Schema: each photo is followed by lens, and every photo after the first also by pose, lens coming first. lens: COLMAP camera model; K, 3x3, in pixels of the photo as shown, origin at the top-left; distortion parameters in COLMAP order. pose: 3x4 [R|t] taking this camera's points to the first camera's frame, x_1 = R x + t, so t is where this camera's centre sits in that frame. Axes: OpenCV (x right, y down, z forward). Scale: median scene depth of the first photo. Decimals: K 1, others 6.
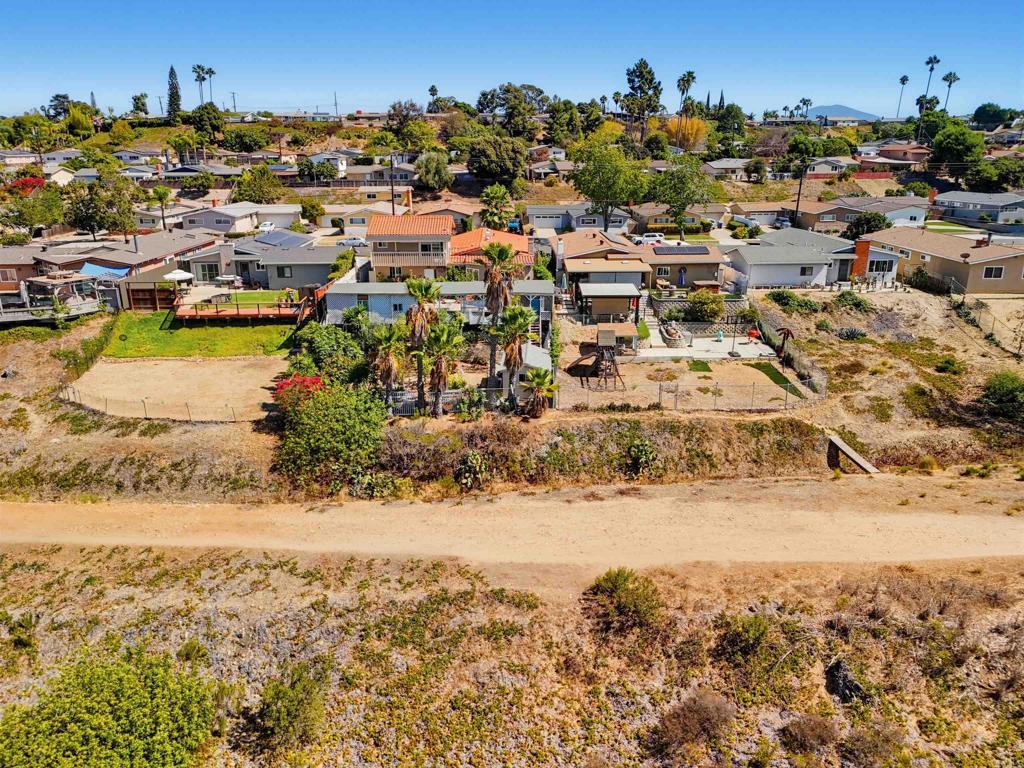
lens RADIAL K [[761.9, 0, 512.0], [0, 761.9, 384.0], [0, 0, 1]] dist [0.061650, -0.057130]
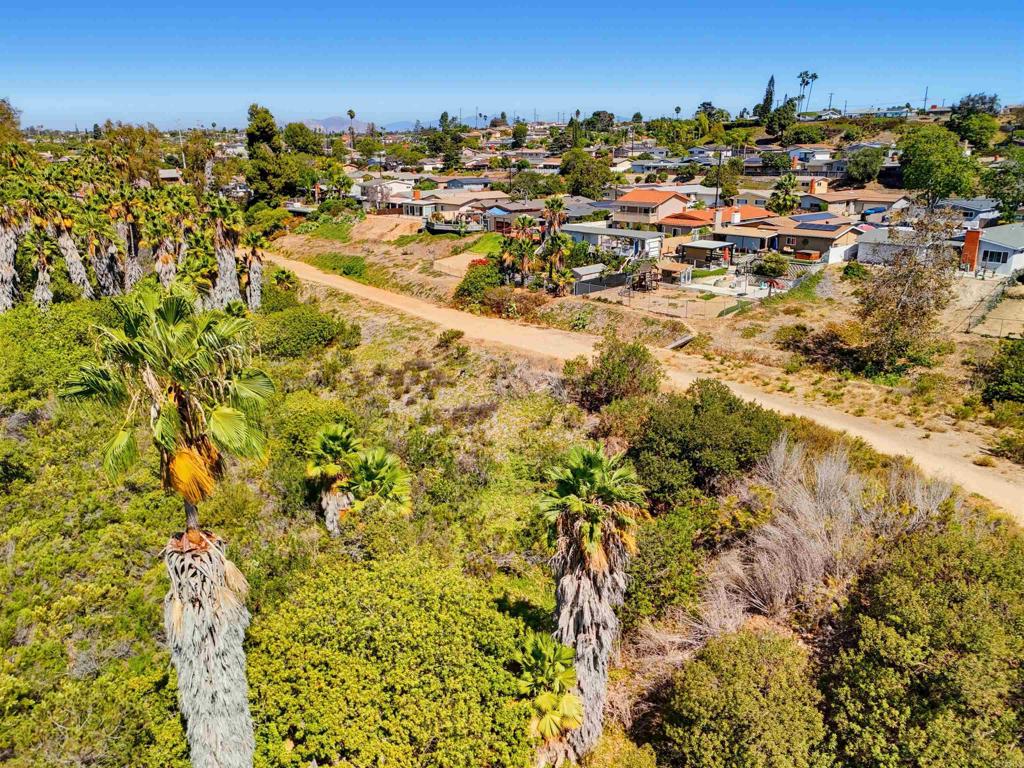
lens RADIAL K [[761.9, 0, 512.0], [0, 761.9, 384.0], [0, 0, 1]] dist [0.061650, -0.057130]
pose [[0.652110, 0.227944, -0.723045, 0.465876], [-0.223111, 0.969195, 0.104321, 0.029514], [0.724551, 0.093291, 0.682878, -0.107488]]
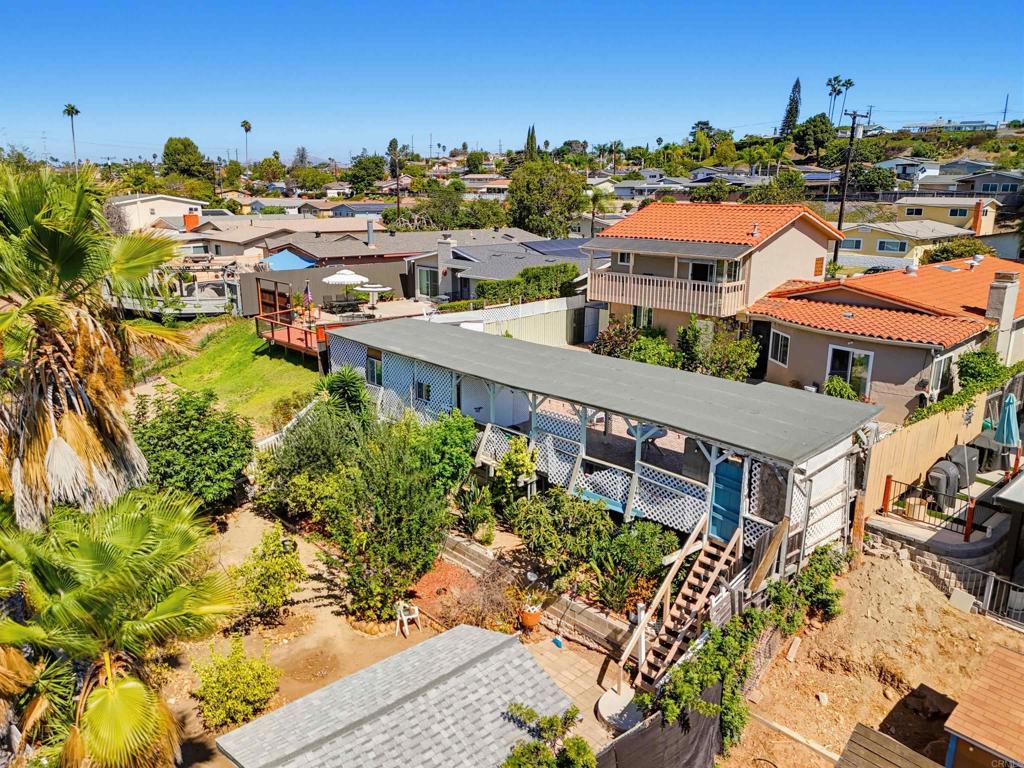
lens RADIAL K [[761.9, 0, 512.0], [0, 761.9, 384.0], [0, 0, 1]] dist [0.061650, -0.057130]
pose [[0.675320, 0.194156, -0.711509, 0.071394], [-0.229355, 0.972178, 0.047598, -0.057880], [0.700956, 0.131044, 0.701063, 0.324010]]
